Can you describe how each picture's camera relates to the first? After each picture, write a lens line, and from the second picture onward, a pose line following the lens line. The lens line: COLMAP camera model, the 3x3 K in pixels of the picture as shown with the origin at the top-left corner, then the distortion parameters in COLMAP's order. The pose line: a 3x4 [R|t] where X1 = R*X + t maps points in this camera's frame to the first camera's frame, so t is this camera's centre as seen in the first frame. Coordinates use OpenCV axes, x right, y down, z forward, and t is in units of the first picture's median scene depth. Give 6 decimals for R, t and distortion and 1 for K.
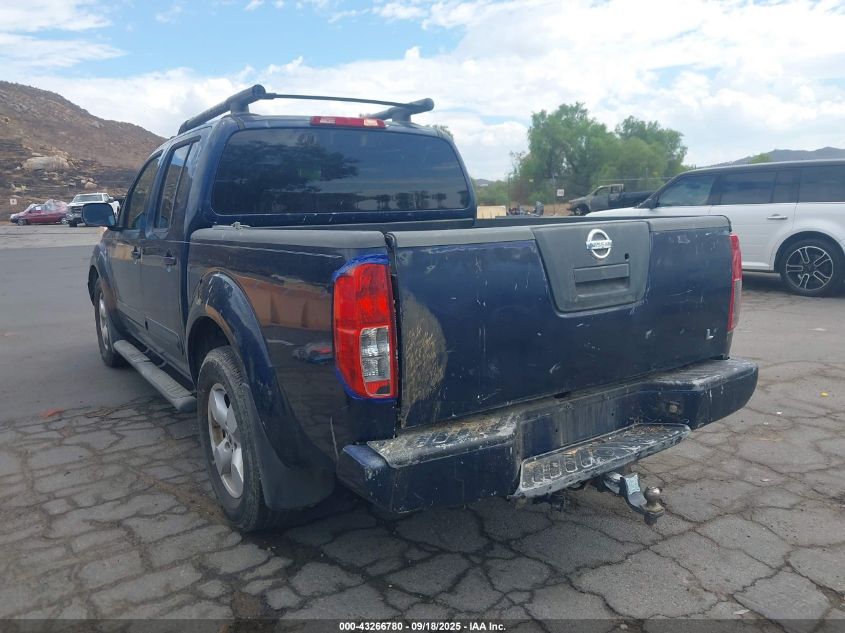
lens RADIAL K [[654.9, 0, 425.6], [0, 654.9, 302.7], [0, 0, 1]] dist [0.015464, -0.000588]
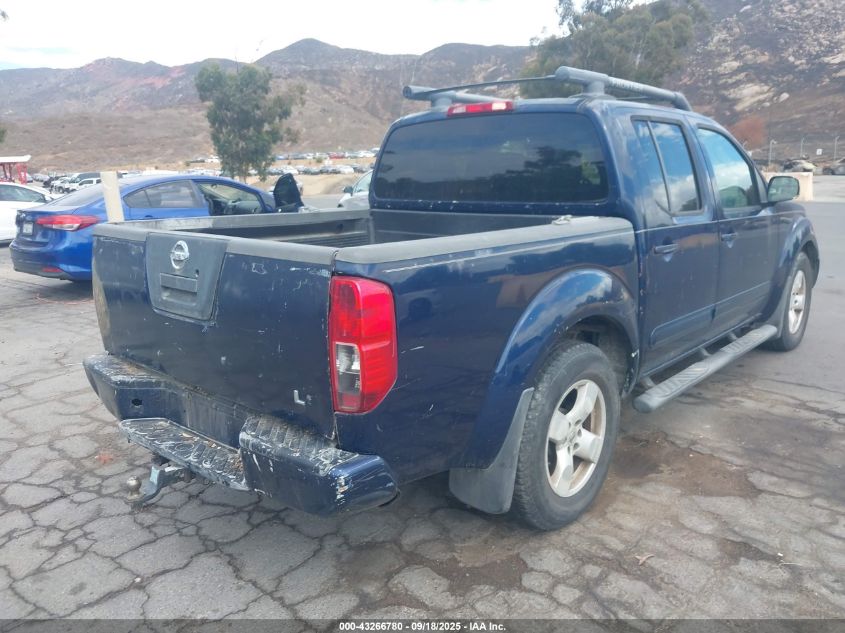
lens RADIAL K [[664.4, 0, 406.5], [0, 664.4, 315.2], [0, 0, 1]] dist [0.007810, 0.005358]
pose [[0.251618, 0.225522, -0.941185, 1.348308], [-0.136410, 0.971028, 0.196205, -0.248238], [0.958165, 0.079019, 0.275091, 1.030389]]
